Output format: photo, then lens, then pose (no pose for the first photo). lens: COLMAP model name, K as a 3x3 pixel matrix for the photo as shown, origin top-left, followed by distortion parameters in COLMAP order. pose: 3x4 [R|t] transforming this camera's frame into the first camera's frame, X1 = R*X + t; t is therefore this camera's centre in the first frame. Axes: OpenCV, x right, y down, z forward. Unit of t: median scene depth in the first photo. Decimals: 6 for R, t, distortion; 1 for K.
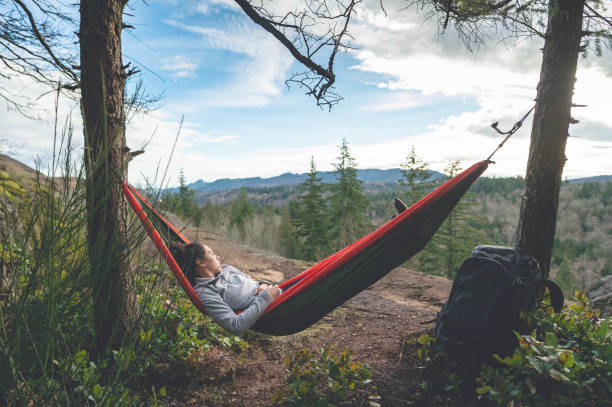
lens RADIAL K [[354.4, 0, 301.7], [0, 354.4, 203.3], [0, 0, 1]] dist [-0.022247, 0.002740]
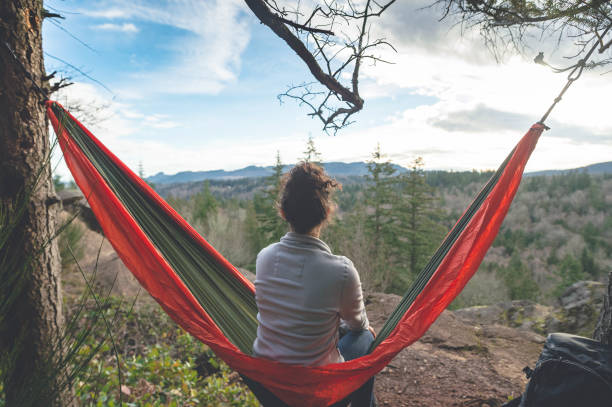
lens RADIAL K [[354.2, 0, 302.4], [0, 354.2, 201.9], [0, 0, 1]] dist [-0.022532, 0.002801]
pose [[0.994824, -0.004244, 0.101527, -0.064415], [0.002548, 0.999855, 0.016825, -0.111137], [-0.101583, -0.016479, 0.994691, 0.199803]]
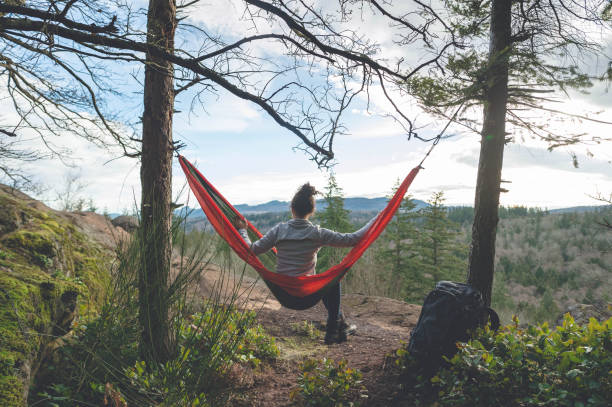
lens RADIAL K [[354.4, 0, 301.7], [0, 354.4, 203.3], [0, 0, 1]] dist [-0.022247, 0.002740]
pose [[0.999286, 0.011412, 0.036031, -0.049497], [-0.008555, 0.996879, -0.078479, -0.041136], [-0.036814, 0.078115, 0.996264, -0.219412]]
